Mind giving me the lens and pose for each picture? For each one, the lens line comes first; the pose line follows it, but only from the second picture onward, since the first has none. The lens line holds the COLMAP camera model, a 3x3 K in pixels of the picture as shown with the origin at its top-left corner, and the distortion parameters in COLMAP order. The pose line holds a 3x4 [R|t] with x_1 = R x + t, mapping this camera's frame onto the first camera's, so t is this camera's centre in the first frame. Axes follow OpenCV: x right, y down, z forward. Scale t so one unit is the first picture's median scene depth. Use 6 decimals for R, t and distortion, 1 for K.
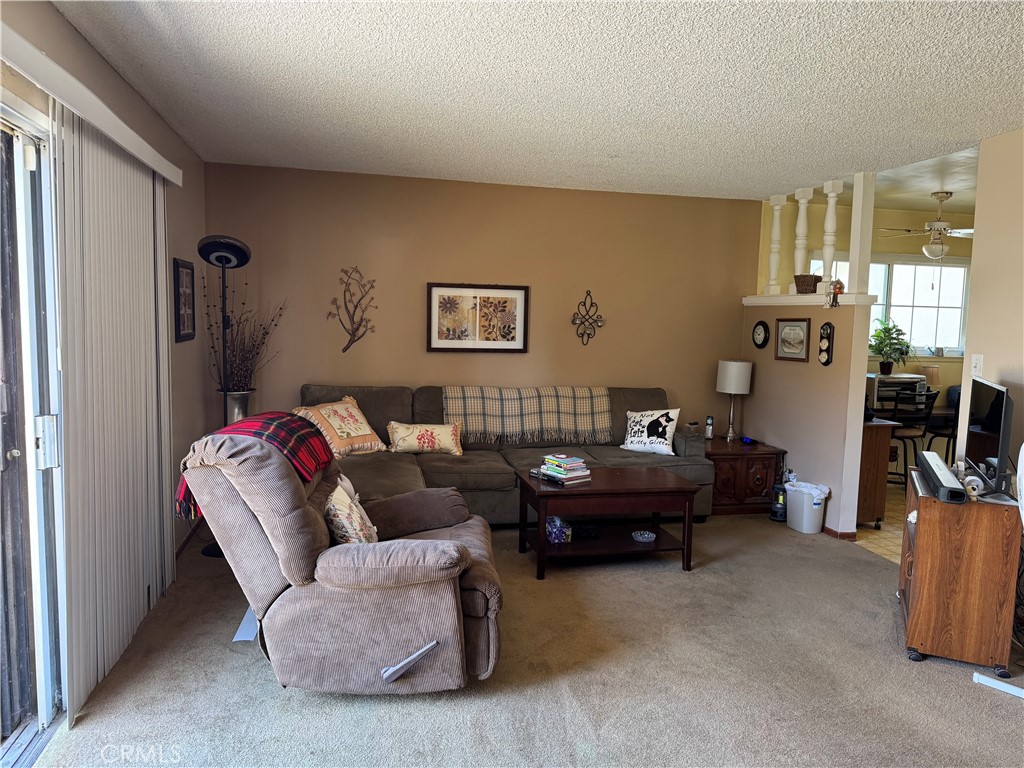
lens RADIAL K [[713.5, 0, 512.0], [0, 713.5, 387.5], [0, 0, 1]] dist [0.123616, -0.198613]
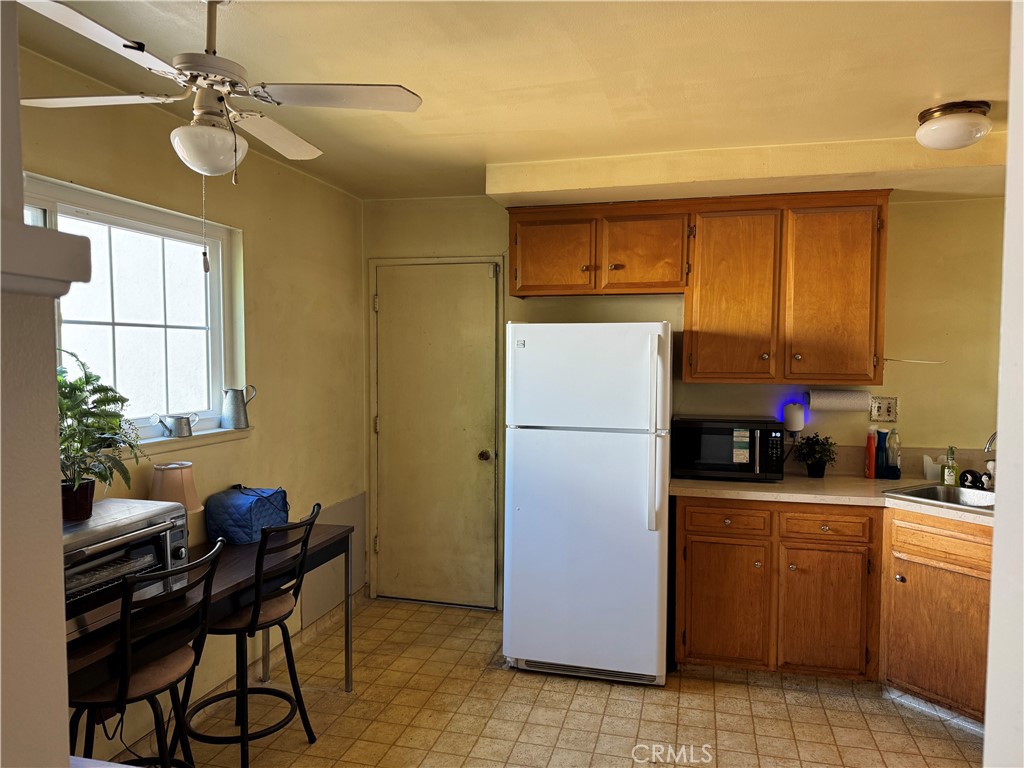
lens RADIAL K [[715.1, 0, 516.0], [0, 715.1, 386.2], [0, 0, 1]] dist [0.066505, -0.096664]
pose [[0.459008, -0.066258, 0.885958, 0.355247], [0.098402, 0.994871, 0.023421, -0.076776], [-0.882966, 0.076430, 0.463173, 0.745917]]
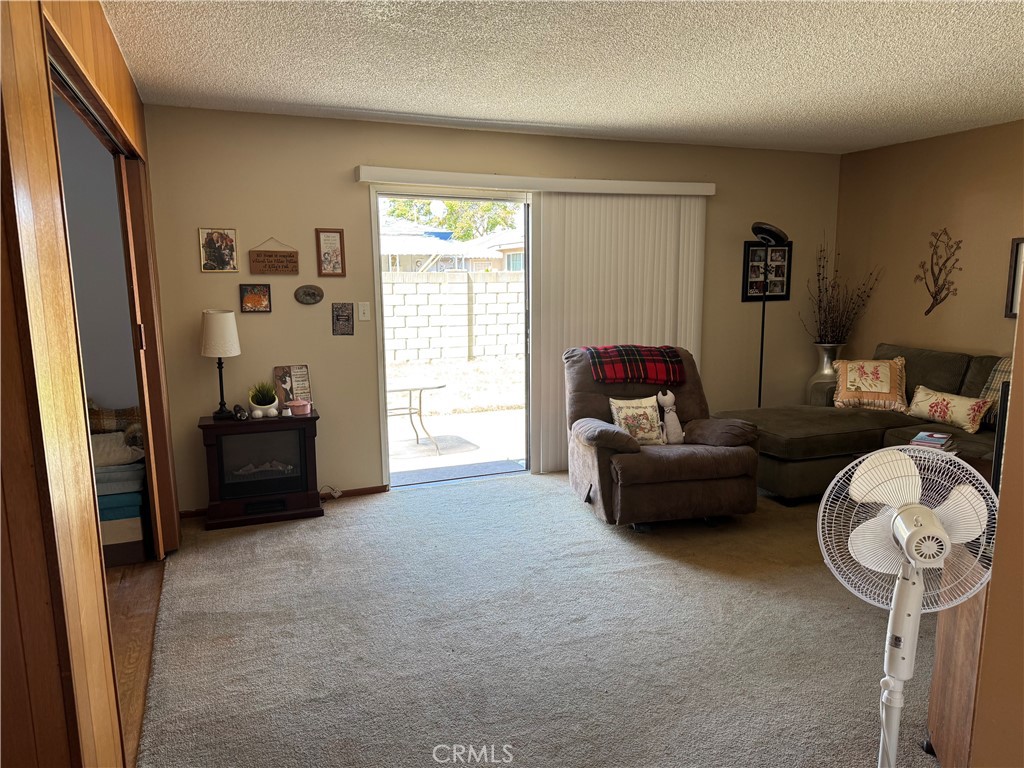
lens RADIAL K [[713.5, 0, 512.0], [0, 713.5, 387.5], [0, 0, 1]] dist [0.123616, -0.198613]
pose [[0.151024, 0.127082, -0.980327, 0.684438], [-0.086899, 0.989570, 0.114893, -0.015208], [0.984703, 0.067837, 0.160492, 0.269265]]
